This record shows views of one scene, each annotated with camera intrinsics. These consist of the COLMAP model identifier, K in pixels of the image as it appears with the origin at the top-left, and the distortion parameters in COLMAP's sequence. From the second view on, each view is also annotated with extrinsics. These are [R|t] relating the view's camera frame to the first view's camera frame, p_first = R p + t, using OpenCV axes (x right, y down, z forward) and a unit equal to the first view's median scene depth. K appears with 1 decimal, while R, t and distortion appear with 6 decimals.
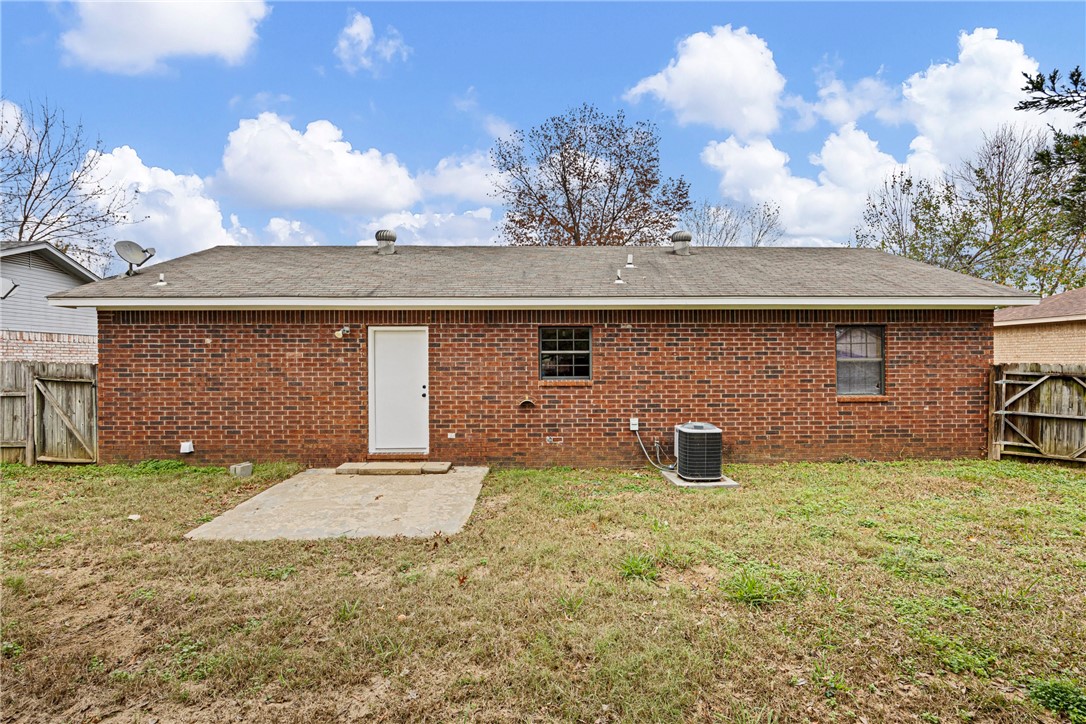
lens RADIAL K [[505.6, 0, 542.3], [0, 505.6, 363.8], [0, 0, 1]] dist [-0.014849, 0.001874]
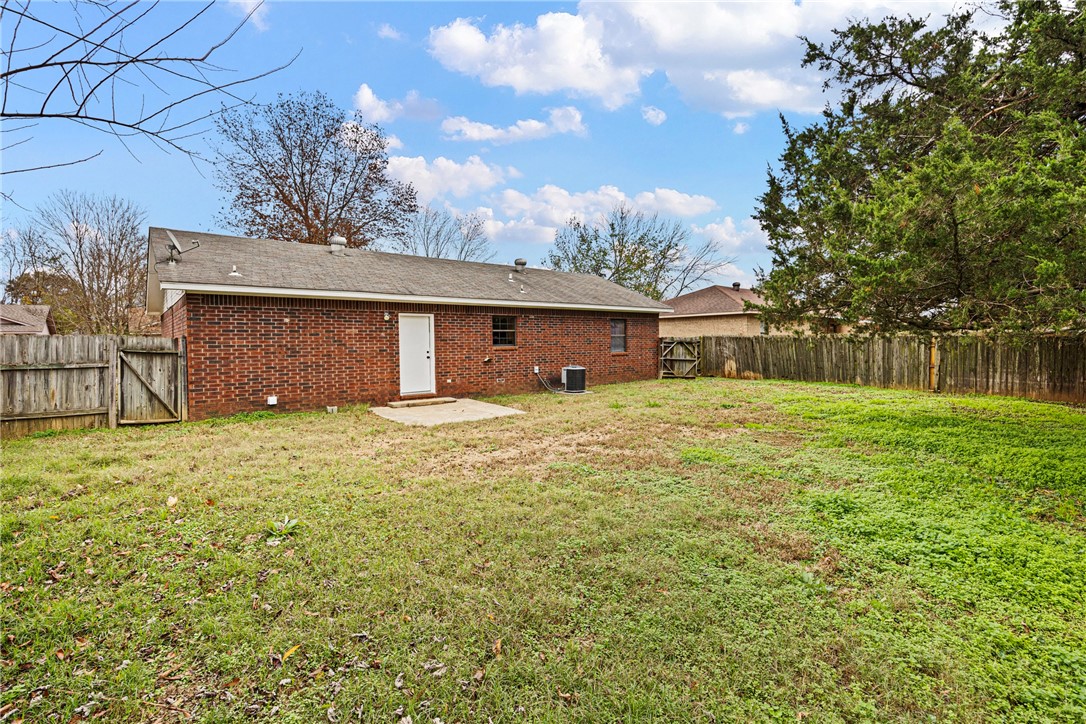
lens RADIAL K [[505.6, 0, 548.6], [0, 505.6, 353.1], [0, 0, 1]] dist [-0.014849, 0.001874]
pose [[0.775102, -0.020145, 0.631515, -0.960368], [0.009580, 0.999751, 0.020133, 0.021217], [-0.631764, -0.009555, 0.775102, -0.475201]]
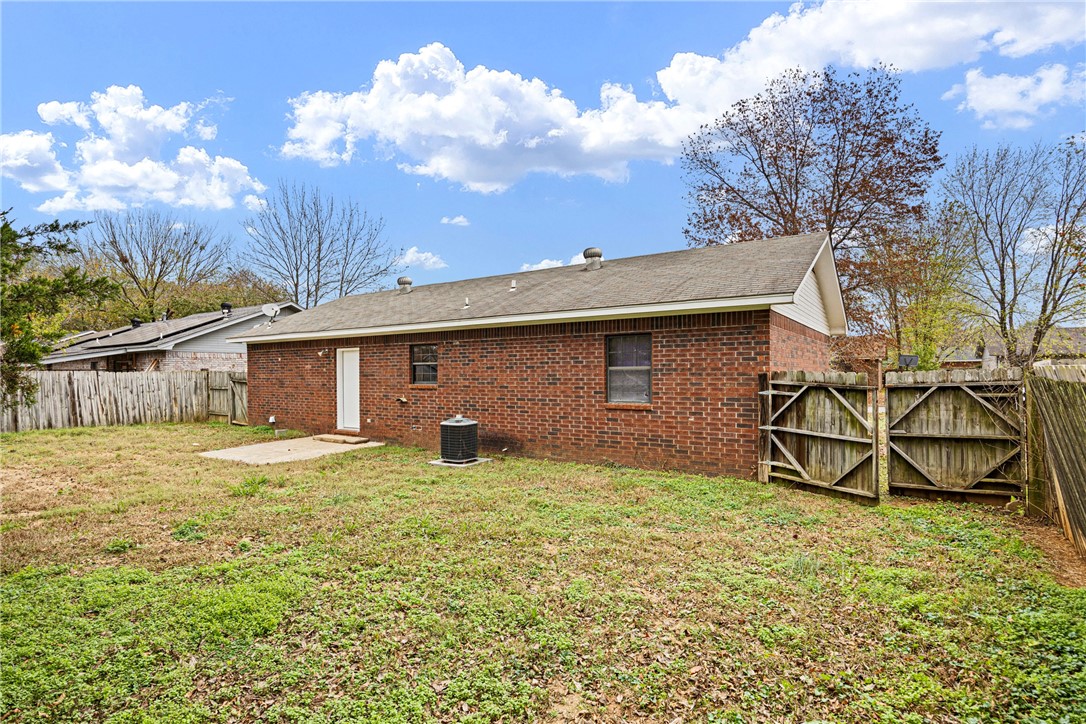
lens RADIAL K [[534.2, 0, 542.6], [0, 534.2, 367.6], [0, 0, 1]] dist [-0.022294, 0.000070]
pose [[0.817285, -0.005713, -0.576205, 1.131936], [0.002328, 0.999975, -0.006611, -0.002181], [0.576228, 0.004062, 0.817279, 0.016593]]
